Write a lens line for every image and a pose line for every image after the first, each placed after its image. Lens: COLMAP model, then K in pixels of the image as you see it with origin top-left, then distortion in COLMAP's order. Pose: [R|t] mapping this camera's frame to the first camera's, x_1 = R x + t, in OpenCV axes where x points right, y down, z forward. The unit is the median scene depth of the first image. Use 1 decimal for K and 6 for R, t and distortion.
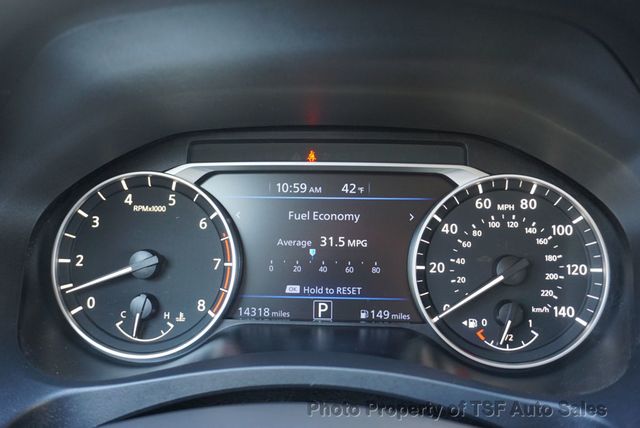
lens RADIAL K [[622.0, 0, 319.9], [0, 622.0, 216.3], [0, 0, 1]] dist [-0.028090, 0.000000]
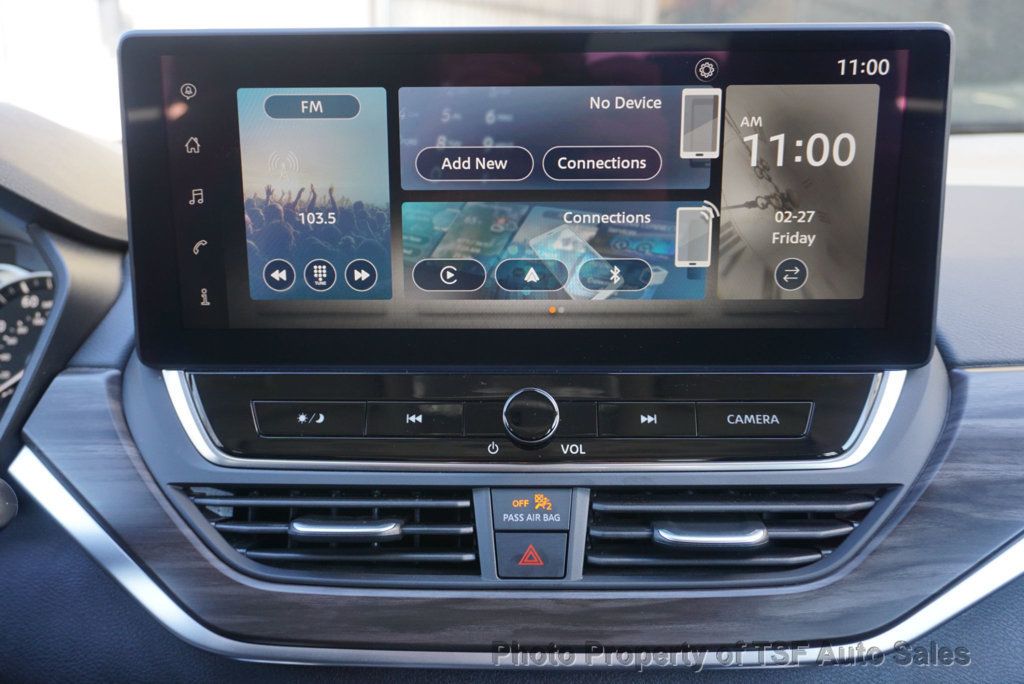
lens RADIAL K [[922.3, 0, 500.6], [0, 922.3, 332.9], [0, 0, 1]] dist [-0.010560, 0.016111]
pose [[0.999412, -0.022735, 0.025647, 1.015355], [0.023135, 0.999614, -0.015413, 0.074578], [-0.025287, 0.015998, 0.999552, -0.564504]]
